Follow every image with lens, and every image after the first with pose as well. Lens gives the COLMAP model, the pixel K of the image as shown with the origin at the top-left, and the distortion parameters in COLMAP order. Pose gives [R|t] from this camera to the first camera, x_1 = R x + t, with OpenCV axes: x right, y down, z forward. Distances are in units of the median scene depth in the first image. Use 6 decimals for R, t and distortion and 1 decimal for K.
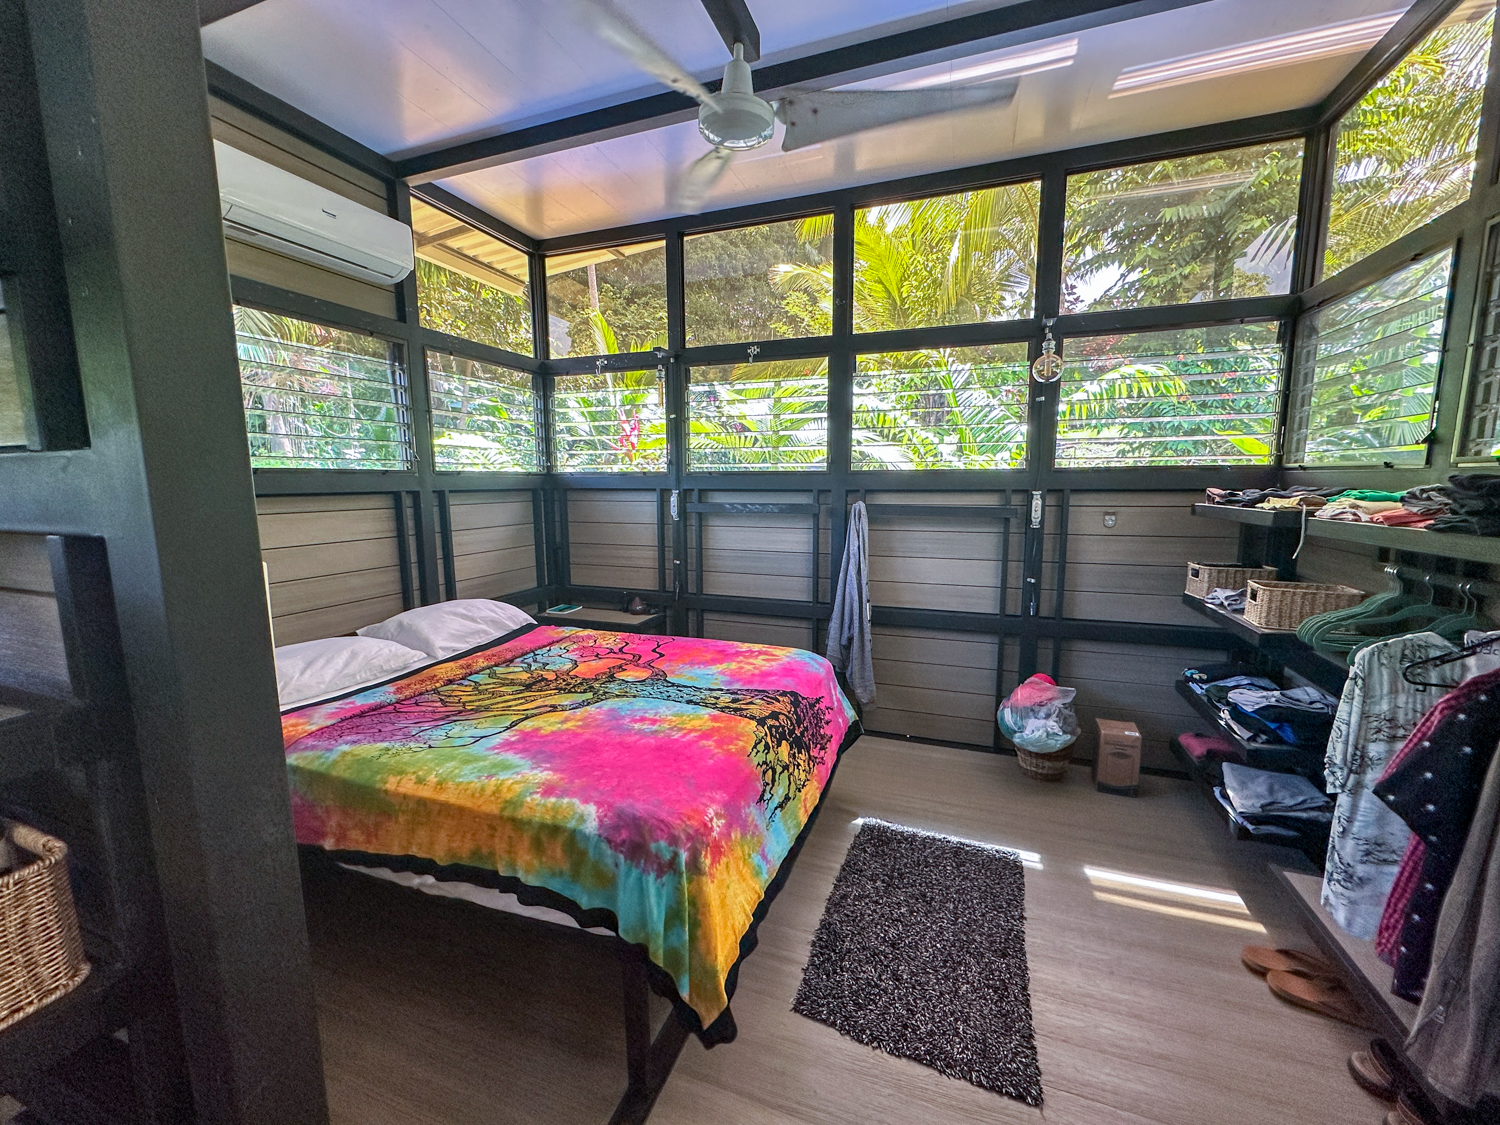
lens RADIAL K [[599.3, 0, 748.8], [0, 599.3, 560.5], [0, 0, 1]] dist [0.000411, -0.000218]
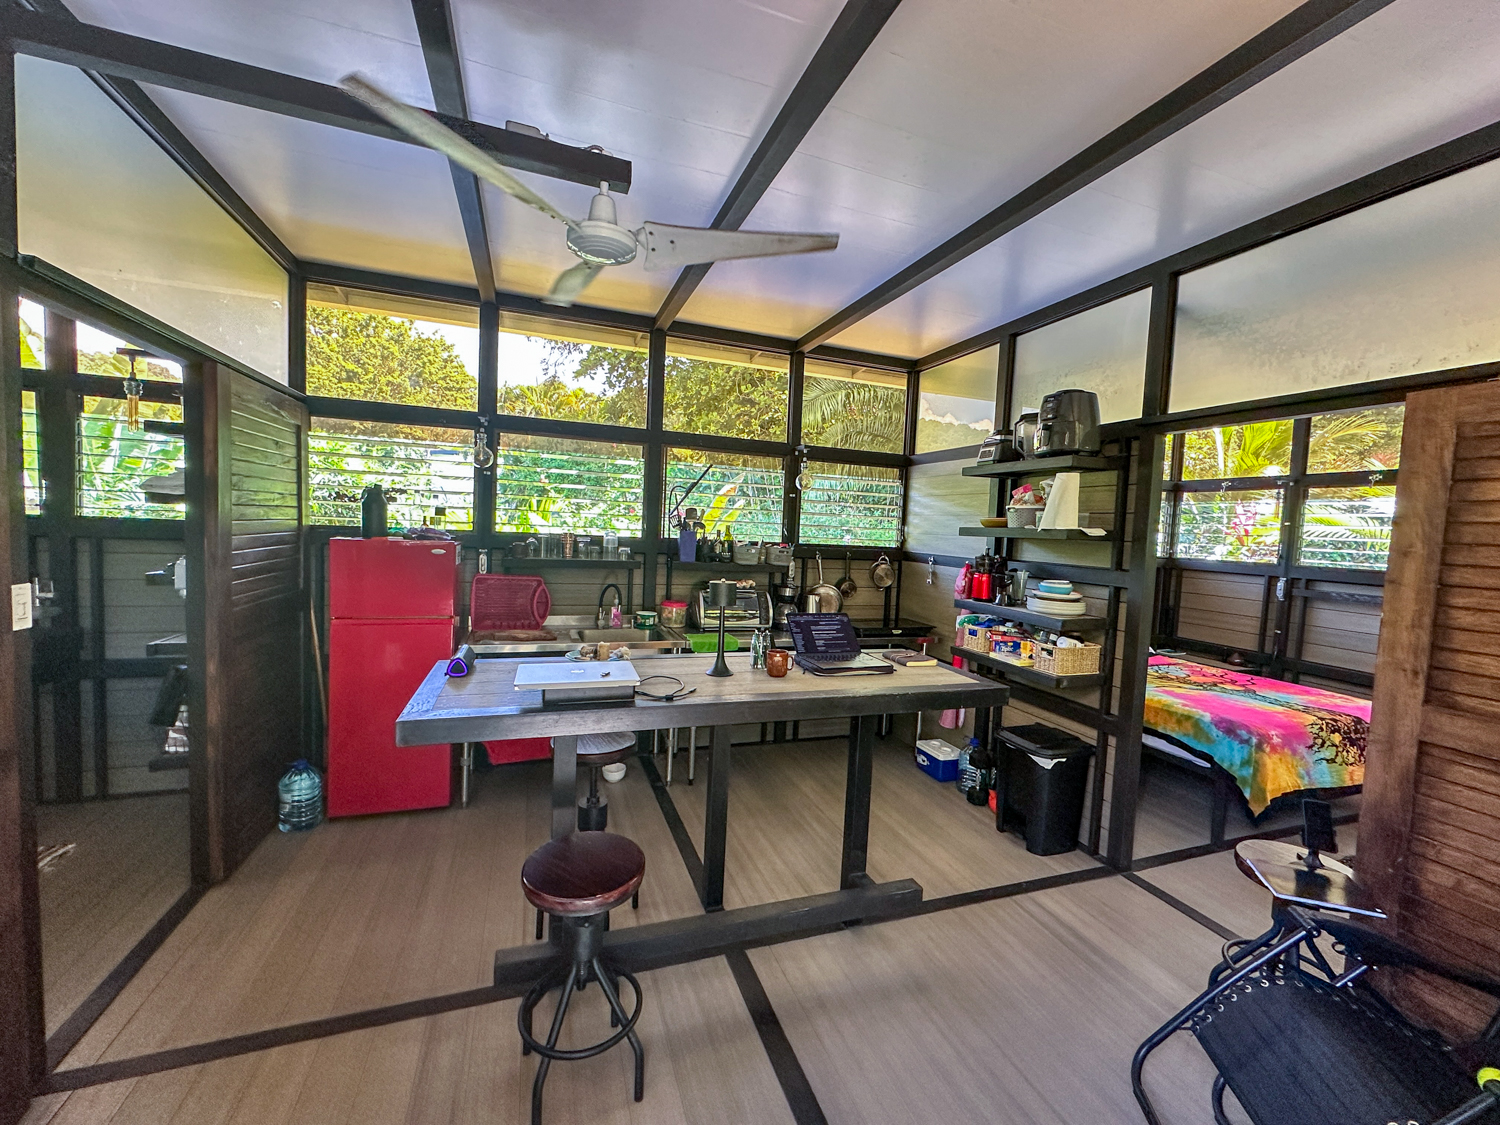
lens RADIAL K [[599.3, 0, 746.3], [0, 599.3, 560.1], [0, 0, 1]] dist [0.000411, -0.000218]
pose [[0.638821, 0.076386, -0.765554, 0.134397], [-0.146310, 0.988962, -0.023412, 0.050341], [0.755315, 0.126964, 0.642946, -0.778371]]
